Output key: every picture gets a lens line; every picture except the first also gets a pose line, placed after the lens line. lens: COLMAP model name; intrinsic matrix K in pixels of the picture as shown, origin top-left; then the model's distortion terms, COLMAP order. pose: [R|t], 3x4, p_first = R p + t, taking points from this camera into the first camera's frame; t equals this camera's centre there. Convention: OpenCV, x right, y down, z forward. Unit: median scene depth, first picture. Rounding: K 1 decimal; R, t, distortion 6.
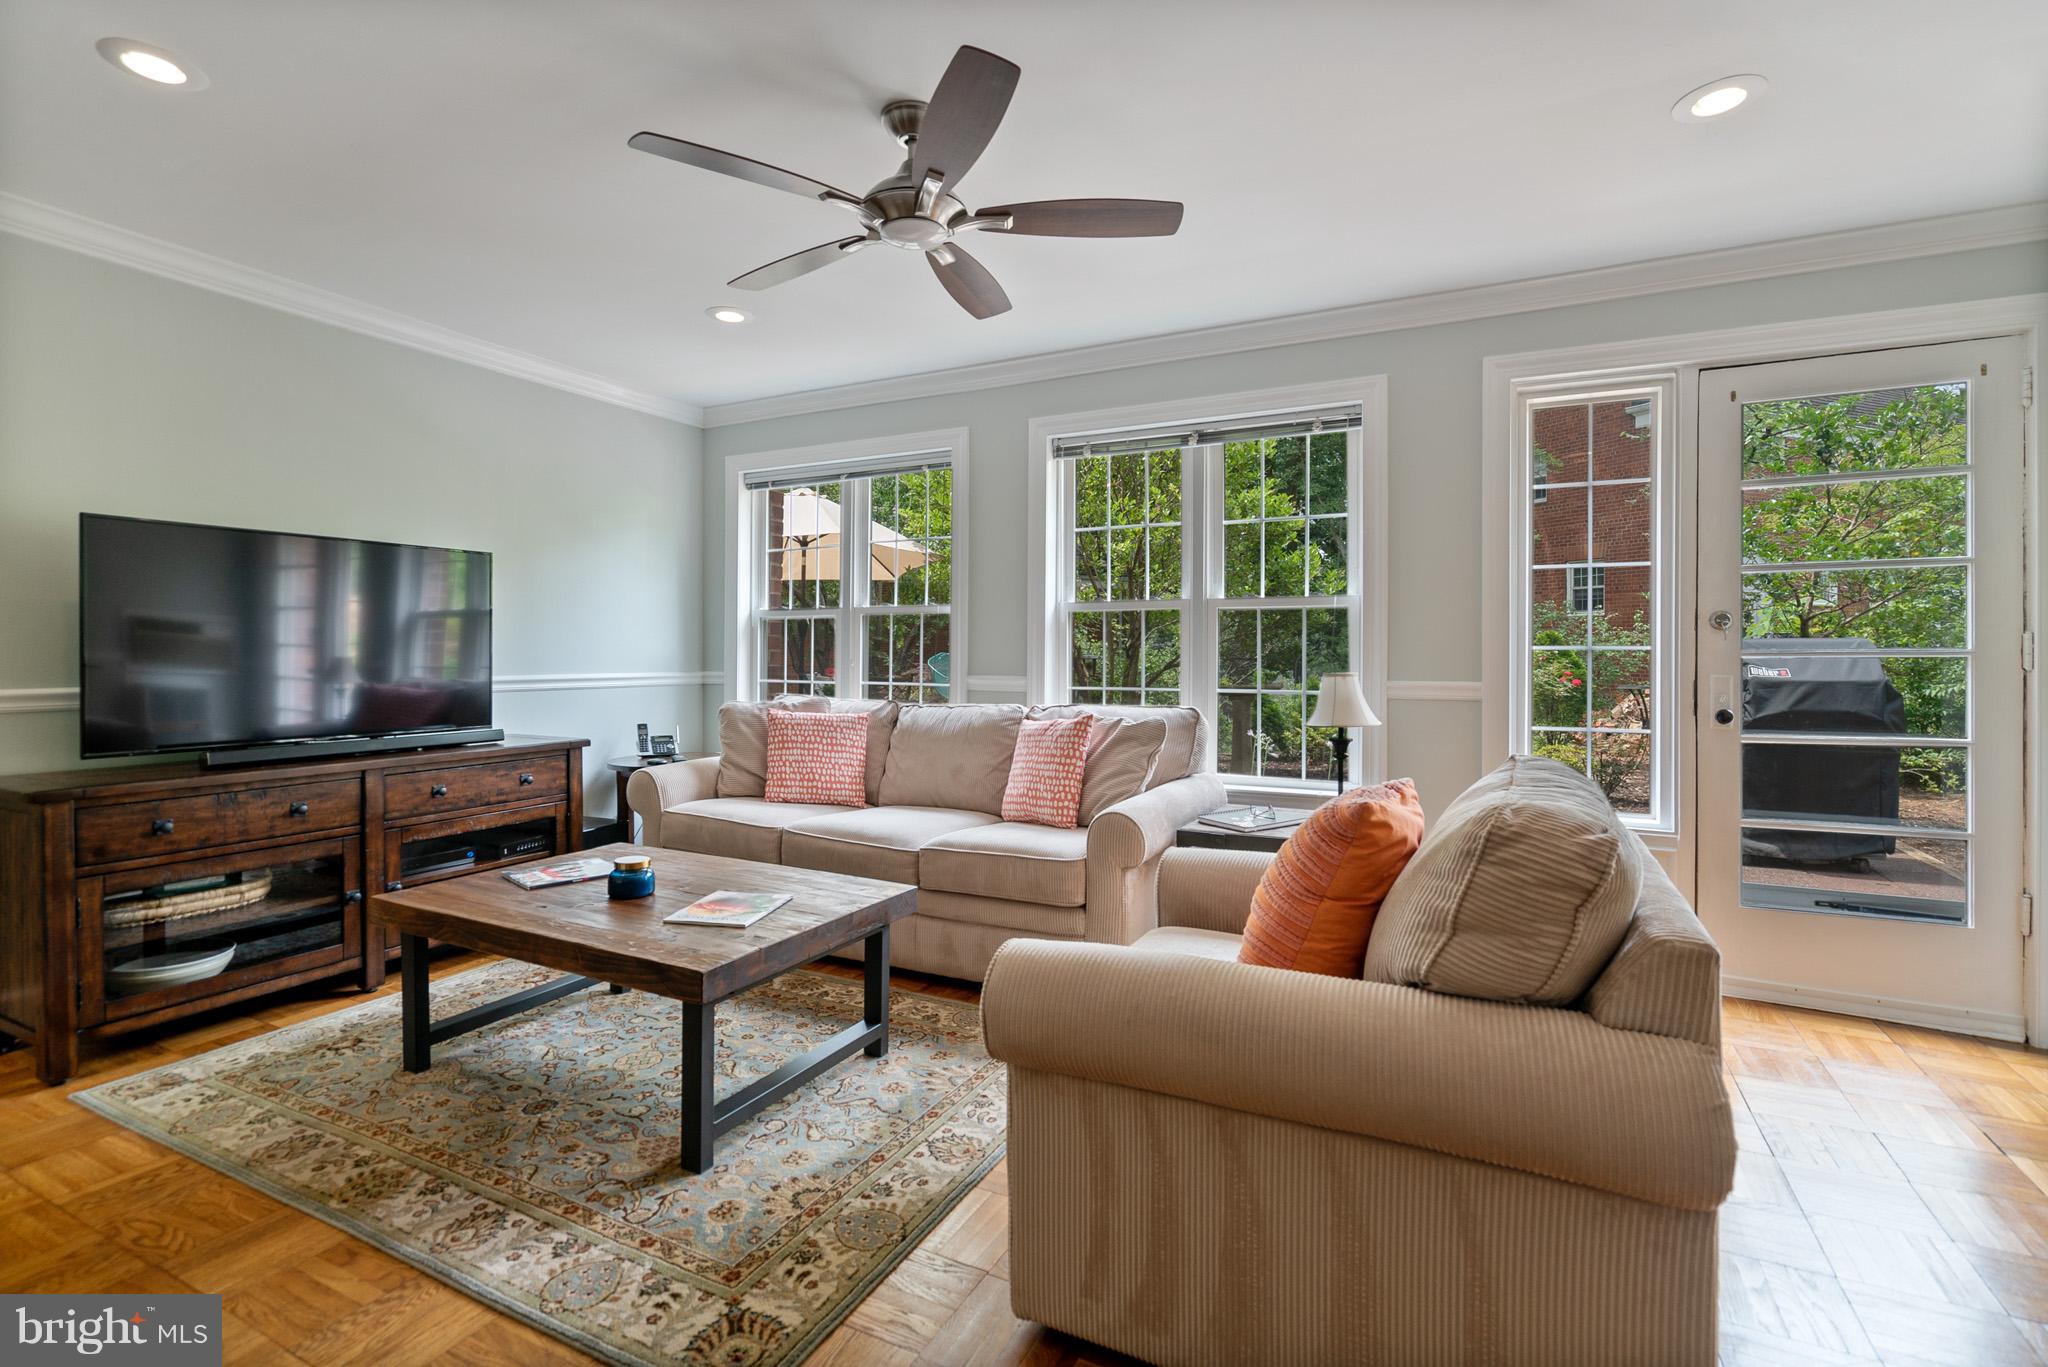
lens RADIAL K [[958.7, 0, 1023.8], [0, 958.7, 661.4], [0, 0, 1]] dist [0.000785, 0.000435]
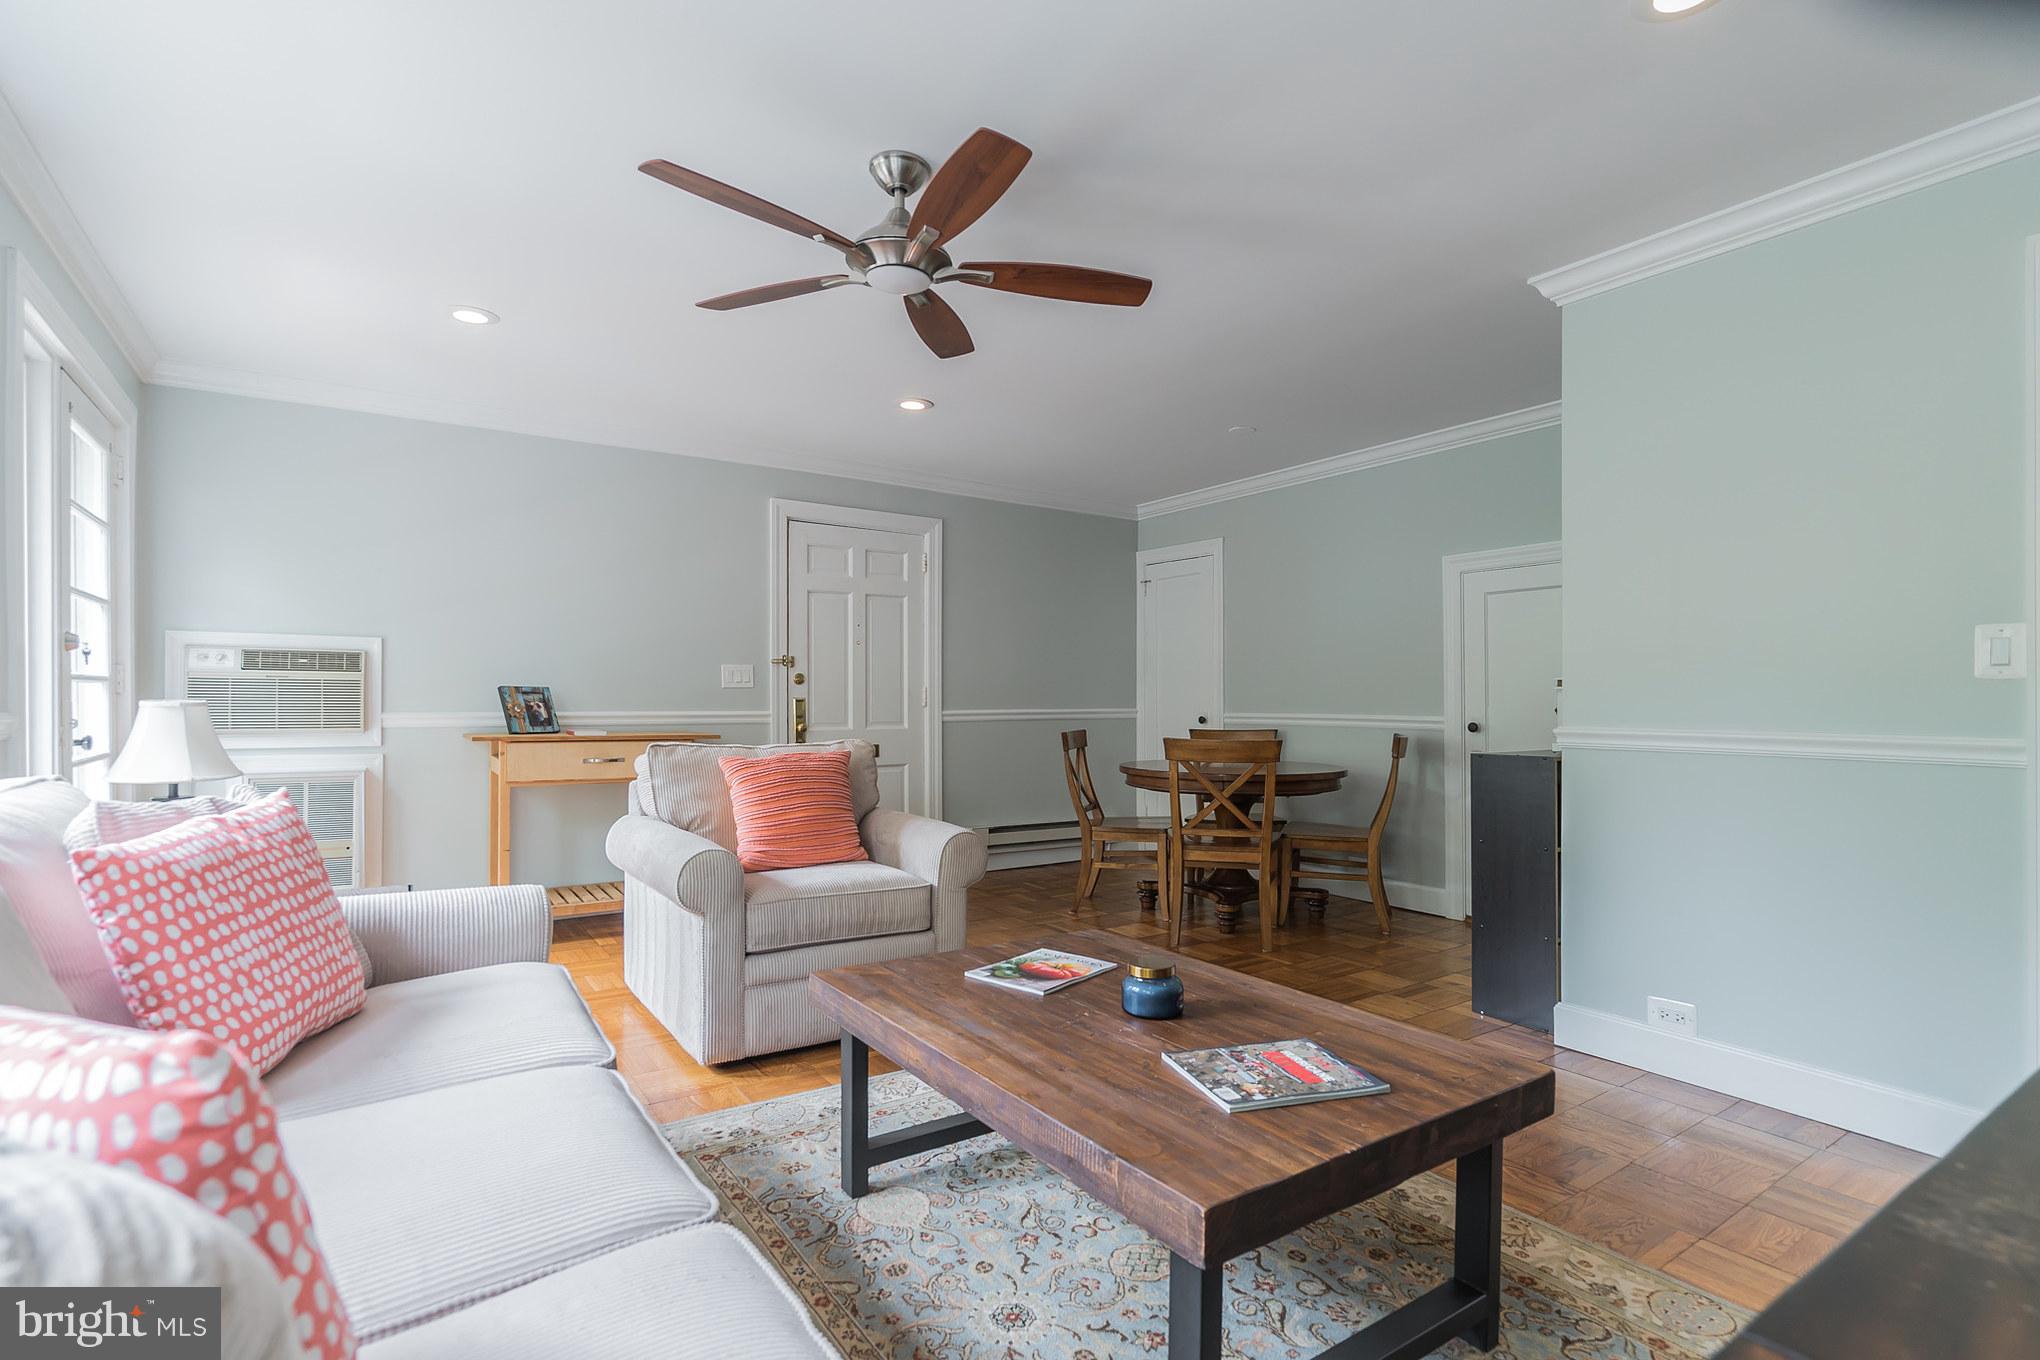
lens RADIAL K [[965.8, 0, 1029.5], [0, 965.8, 699.9], [0, 0, 1]] dist [0.001292, 0.000349]
pose [[-0.886162, -0.005904, 0.463338, -0.544138], [-0.004194, 0.999980, 0.004720, 0.006180], [-0.463357, 0.002239, -0.886169, 1.383937]]
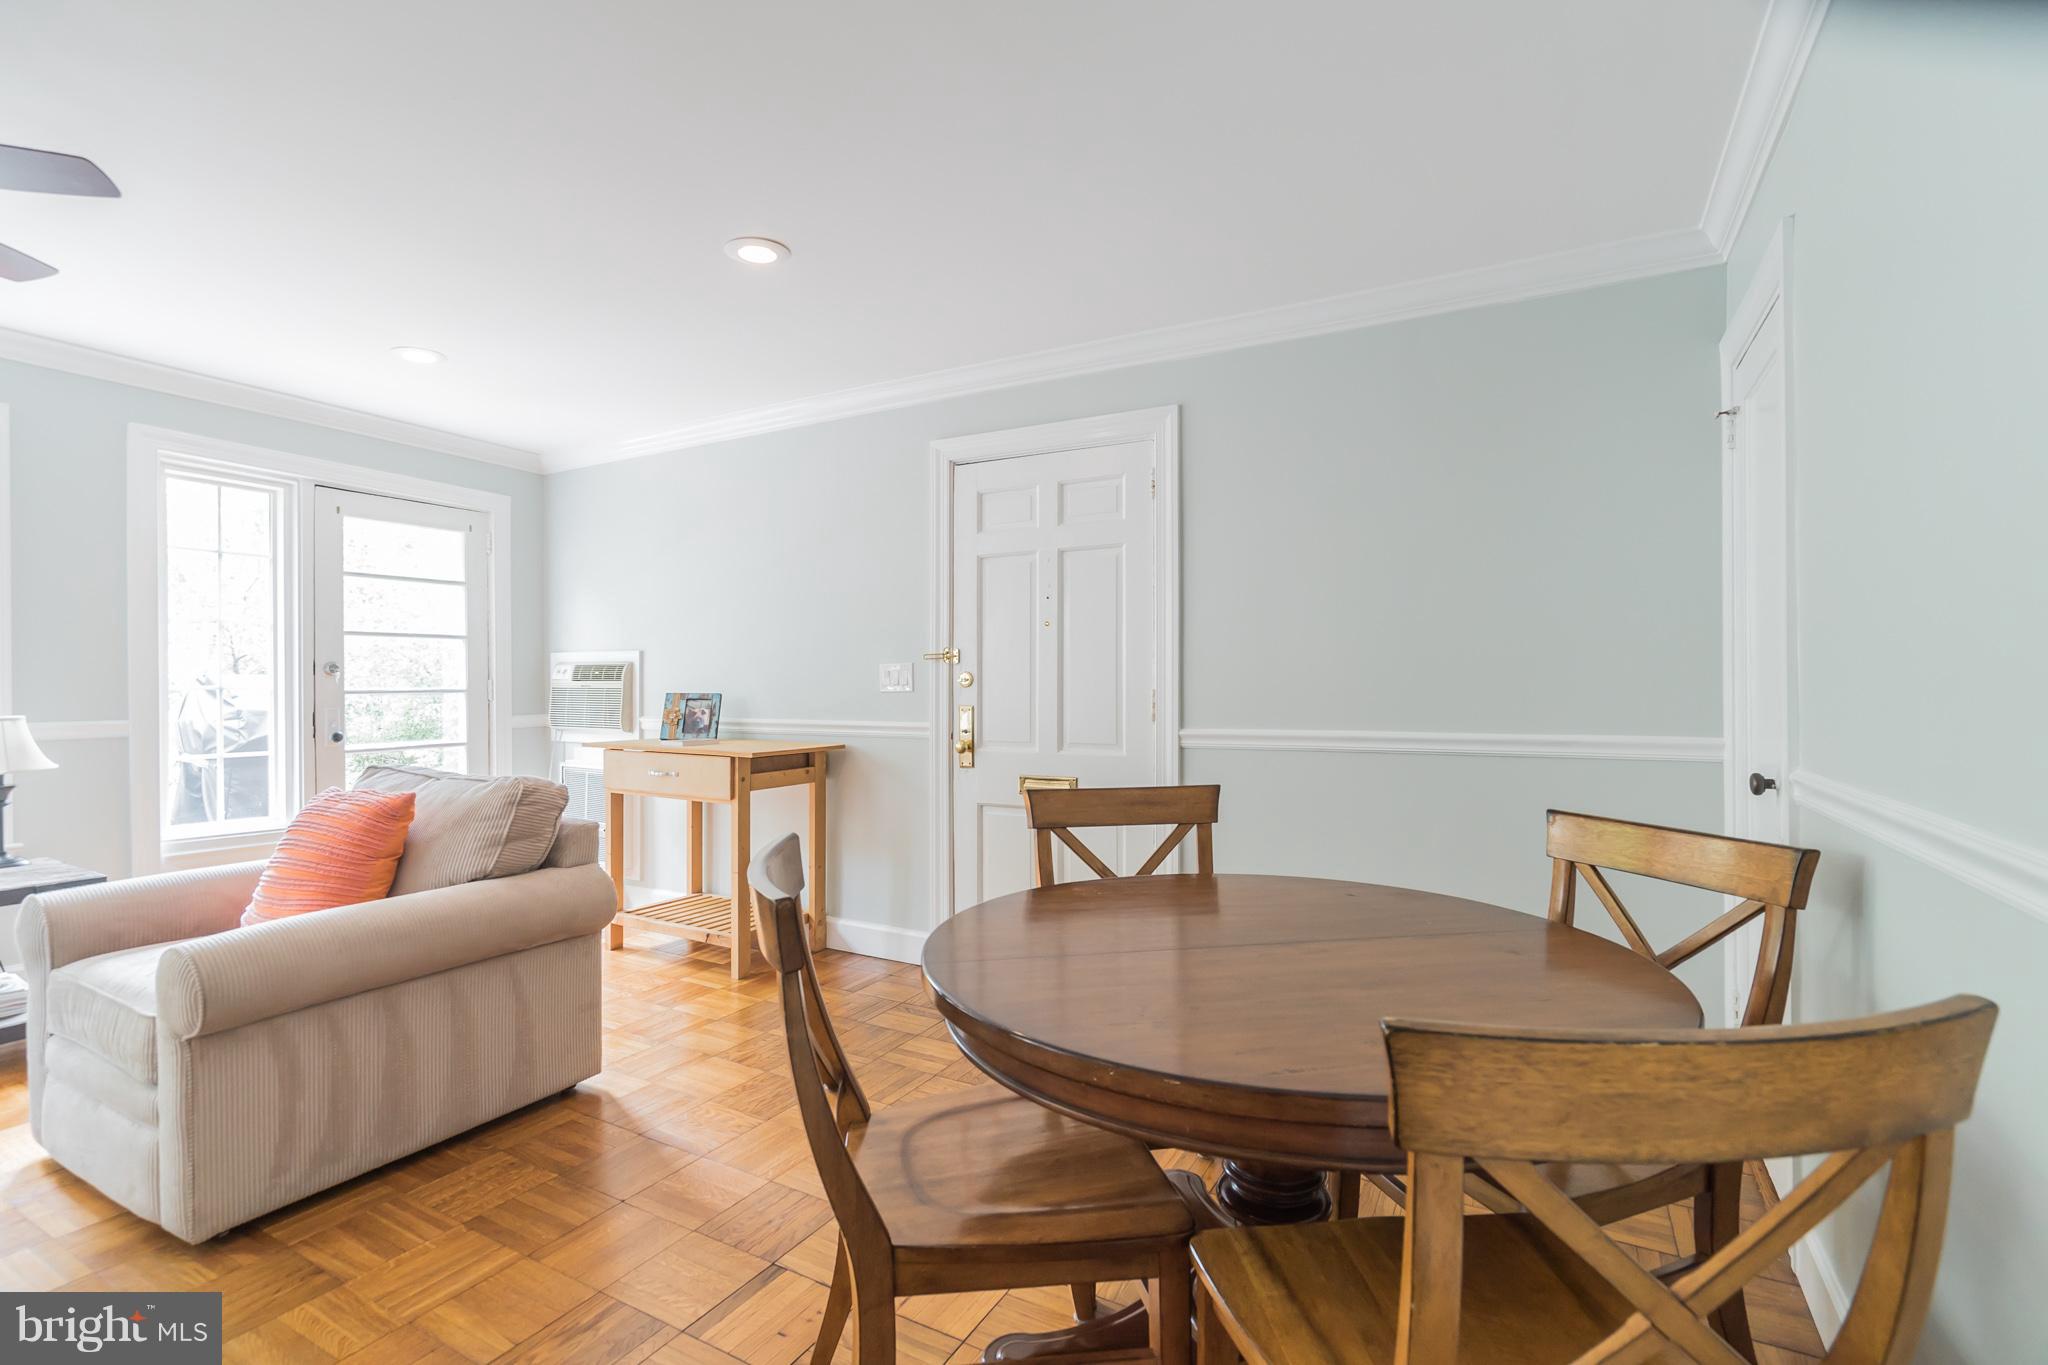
lens RADIAL K [[931.1, 0, 1046.6], [0, 931.1, 686.6], [0, 0, 1]] dist [-0.011271, -0.000773]
pose [[0.014066, -0.008581, 0.999864, -0.595189], [0.004700, 0.999953, 0.008516, -0.022374], [-0.999890, 0.004579, 0.014105, -0.061026]]
